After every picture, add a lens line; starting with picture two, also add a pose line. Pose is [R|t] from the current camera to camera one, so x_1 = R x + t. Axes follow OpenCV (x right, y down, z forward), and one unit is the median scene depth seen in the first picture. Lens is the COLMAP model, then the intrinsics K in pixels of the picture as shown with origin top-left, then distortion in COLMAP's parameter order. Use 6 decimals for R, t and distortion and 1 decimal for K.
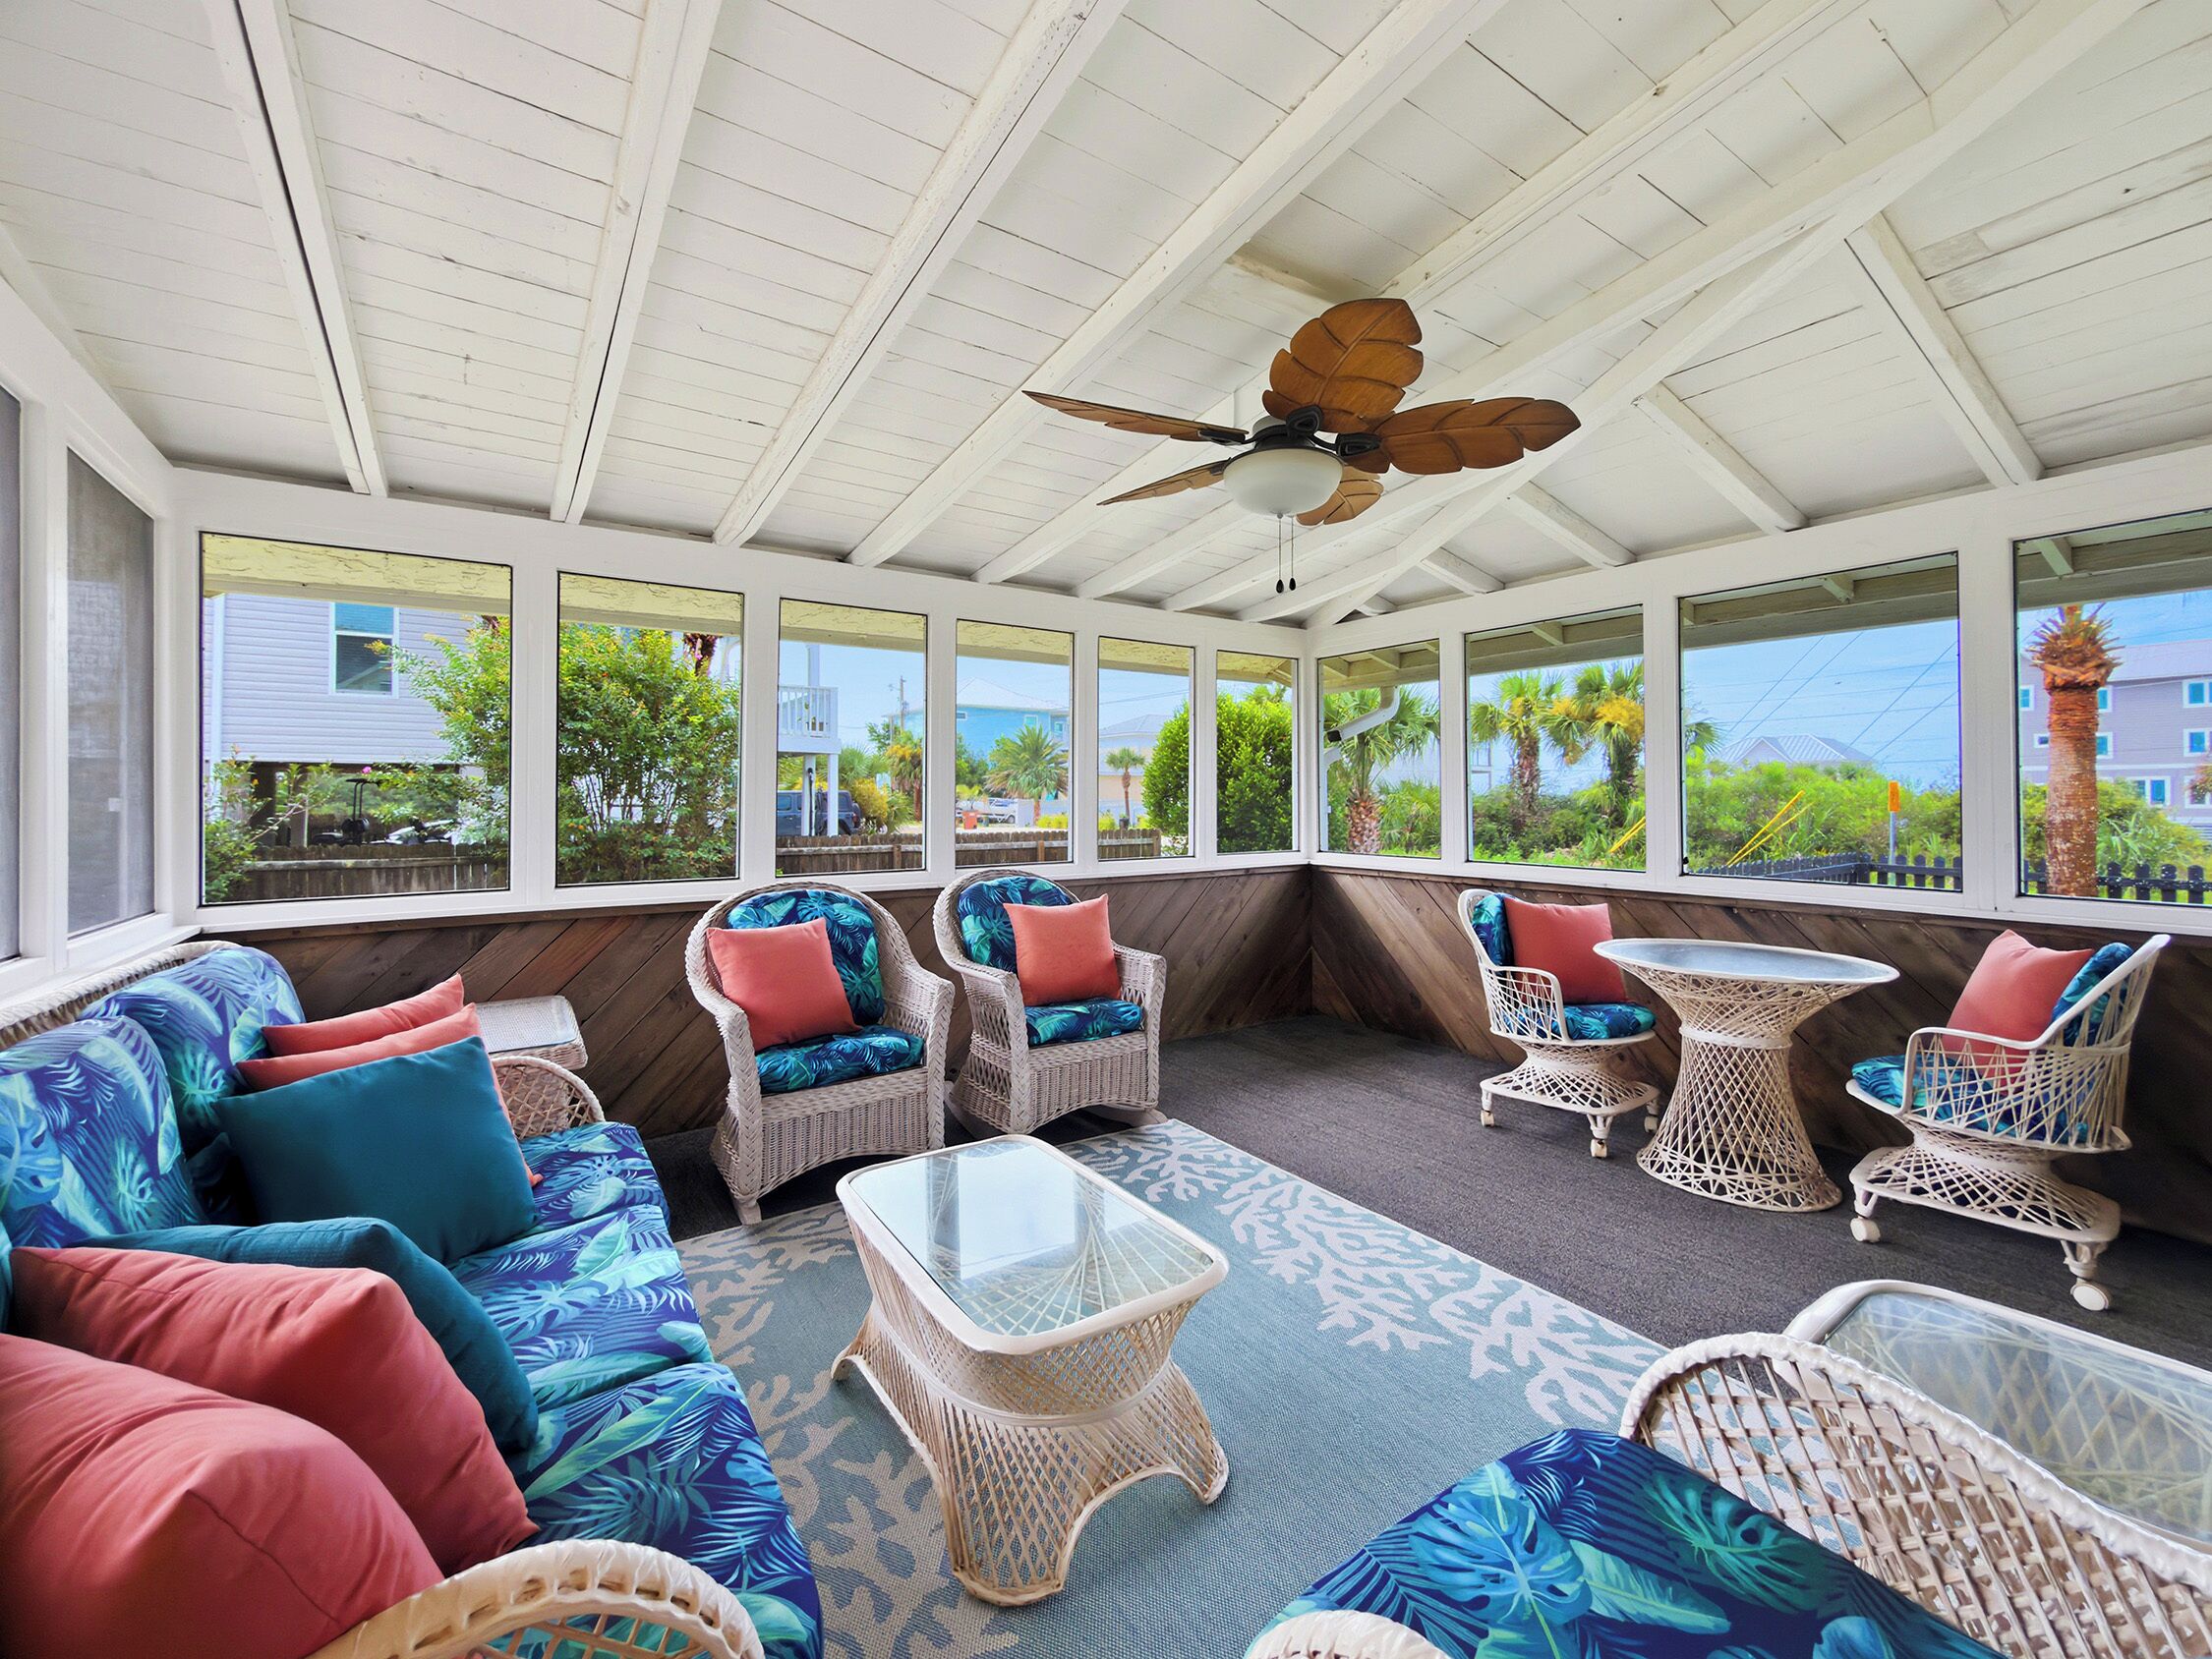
lens RADIAL K [[914.2, 0, 1122.2], [0, 914.2, 816.3], [0, 0, 1]] dist [-0.000136, -0.000313]
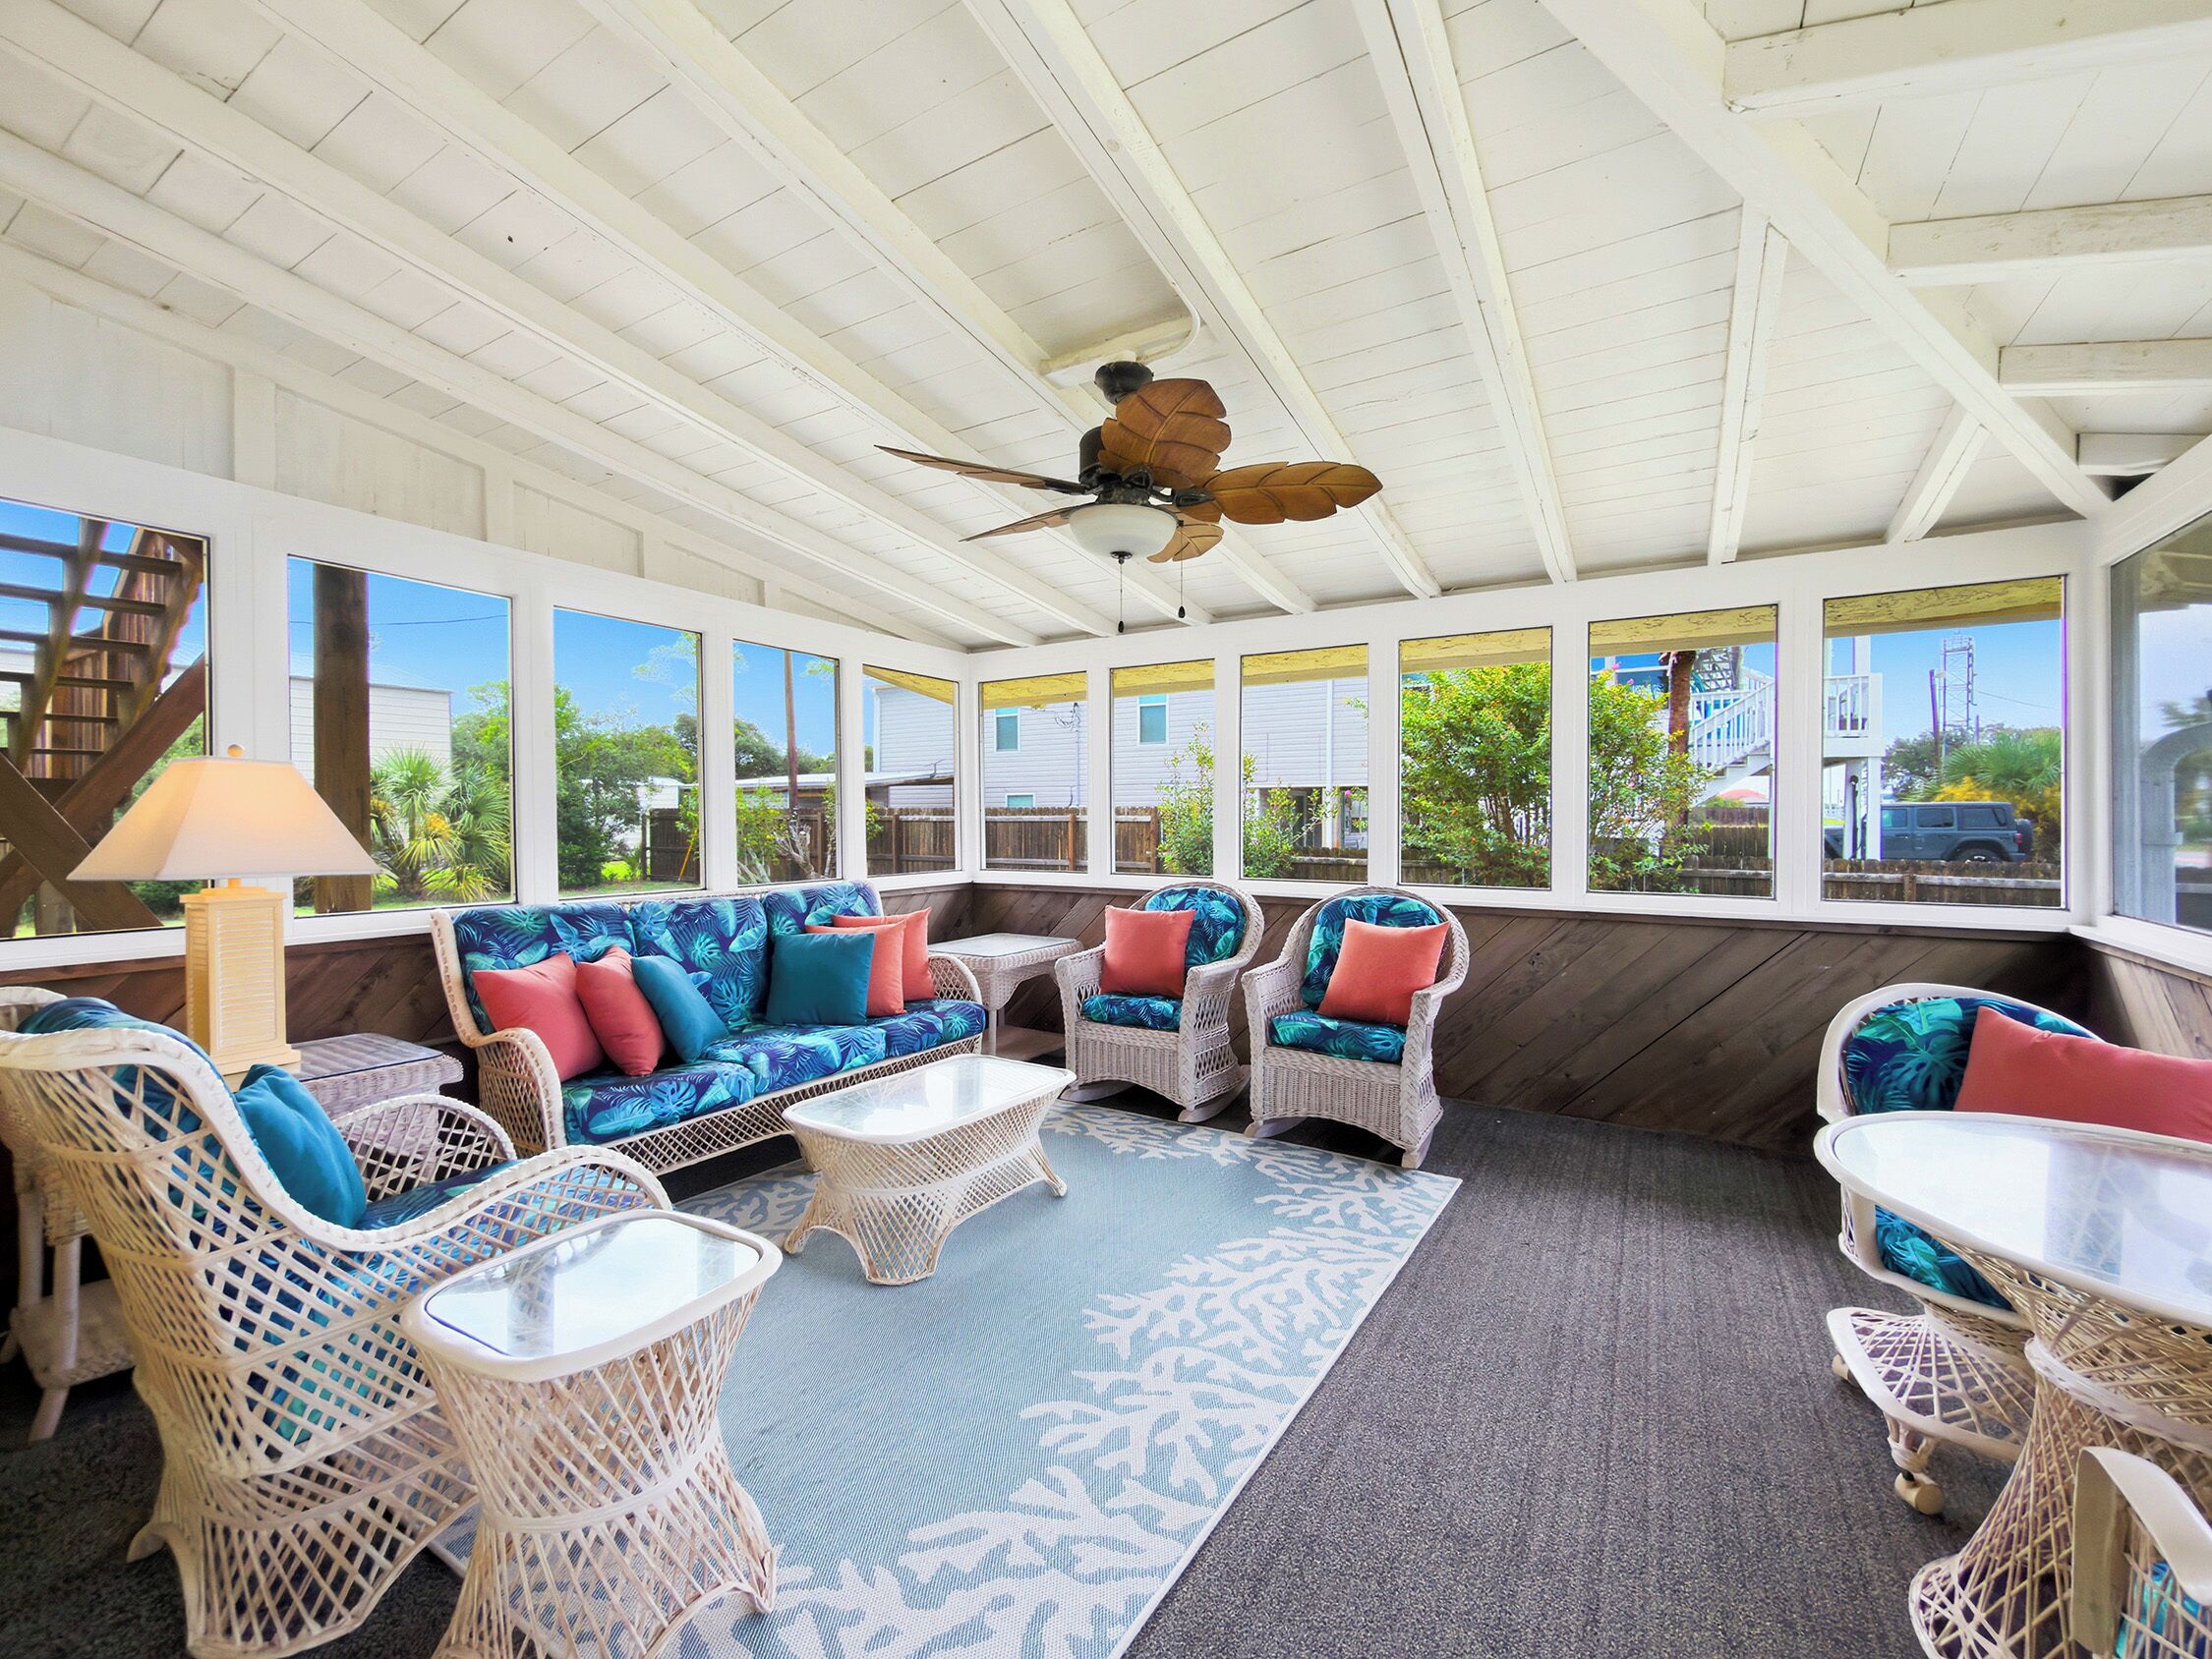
lens RADIAL K [[914.2, 0, 1124.2], [0, 914.2, 823.0], [0, 0, 1]] dist [-0.000136, -0.000313]
pose [[0.415673, 0.010455, -0.909454, 0.897653], [-0.014732, 0.999880, 0.004761, -0.022533], [0.909395, 0.011419, 0.415777, 0.393613]]
